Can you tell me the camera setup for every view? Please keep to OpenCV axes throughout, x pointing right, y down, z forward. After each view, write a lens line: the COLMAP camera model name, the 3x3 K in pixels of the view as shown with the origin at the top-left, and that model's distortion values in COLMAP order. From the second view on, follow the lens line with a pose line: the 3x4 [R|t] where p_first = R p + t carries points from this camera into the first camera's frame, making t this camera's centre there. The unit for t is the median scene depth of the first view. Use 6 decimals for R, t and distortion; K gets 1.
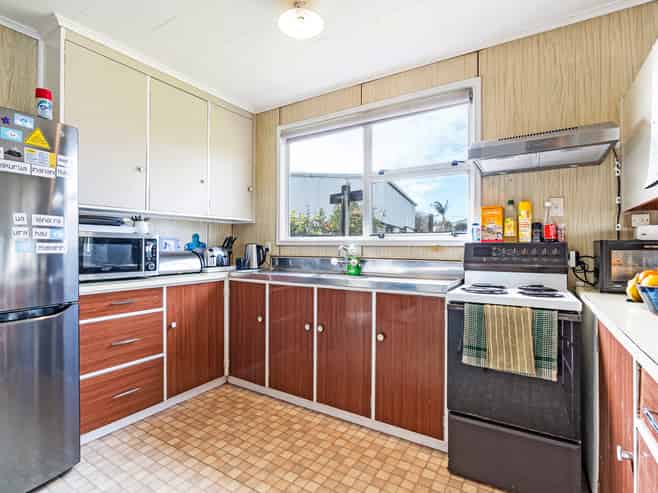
lens RADIAL K [[345.7, 0, 362.4], [0, 345.7, 244.6], [0, 0, 1]] dist [-0.001691, -0.000457]
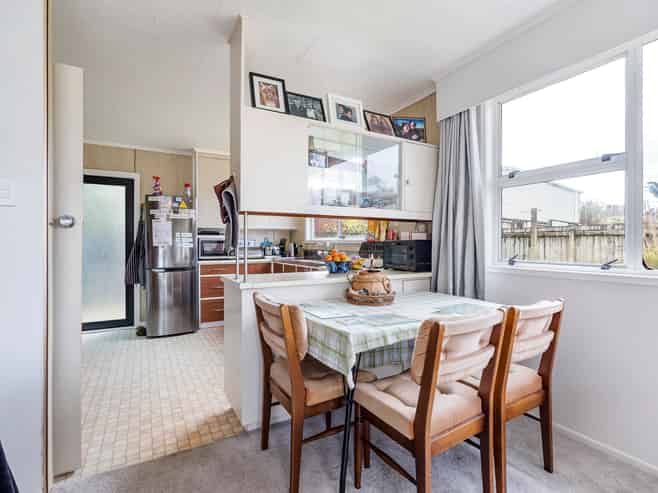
lens RADIAL K [[342.1, 0, 322.9], [0, 342.1, 245.2], [0, 0, 1]] dist [-0.003789, -0.000430]
pose [[0.862494, -0.002717, -0.506060, 0.907365], [0.008881, 0.999913, 0.009769, -0.005051], [0.505990, -0.012920, 0.862443, -0.507135]]
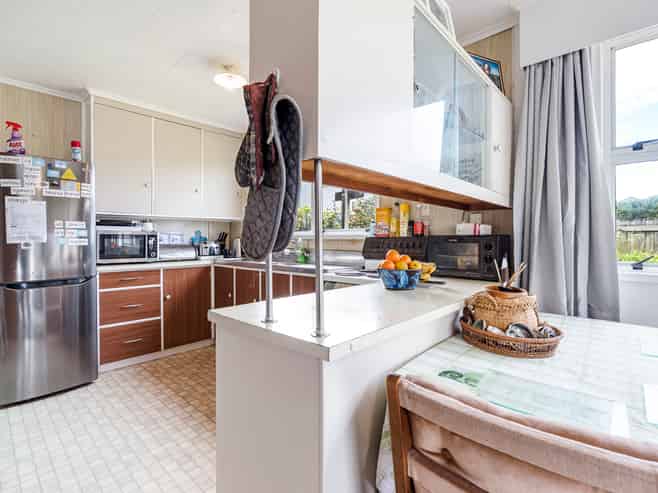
lens RADIAL K [[344.2, 0, 344.8], [0, 344.2, 240.0], [0, 0, 1]] dist [-0.005569, -0.001192]
pose [[0.980132, -0.002601, -0.198331, 0.433875], [0.004310, 0.999957, 0.008183, -0.004633], [0.198301, -0.008875, 0.980101, -0.216361]]
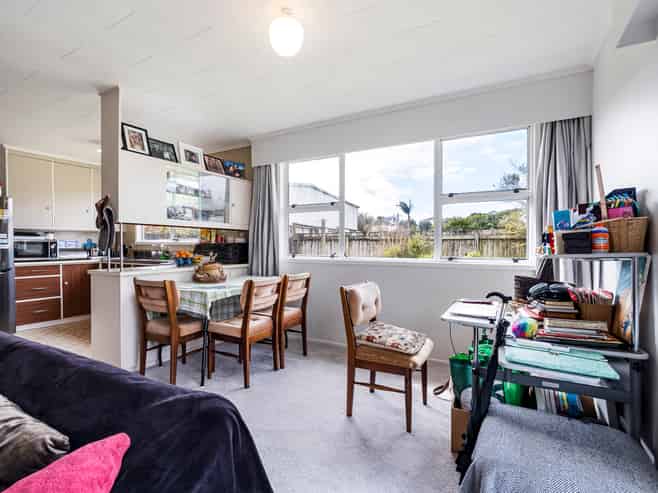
lens RADIAL K [[319.9, 0, 329.0], [0, 319.9, 246.5], [0, 0, 1]] dist [-0.001335, -0.000120]
pose [[0.999627, -0.003804, 0.027051, 1.011065], [0.003458, 0.999912, 0.012839, -0.008696], [-0.027097, -0.012741, 0.999552, -0.989383]]
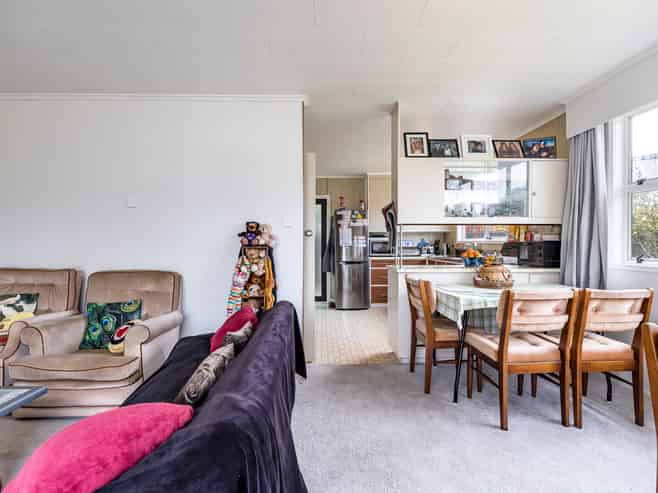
lens RADIAL K [[319.9, 0, 329.0], [0, 319.9, 246.5], [0, 0, 1]] dist [-0.001335, -0.000120]
pose [[0.543295, 0.000605, -0.839541, 1.188903], [0.011775, 0.999896, 0.008341, -0.007070], [0.839459, -0.014417, 0.543232, -0.768692]]
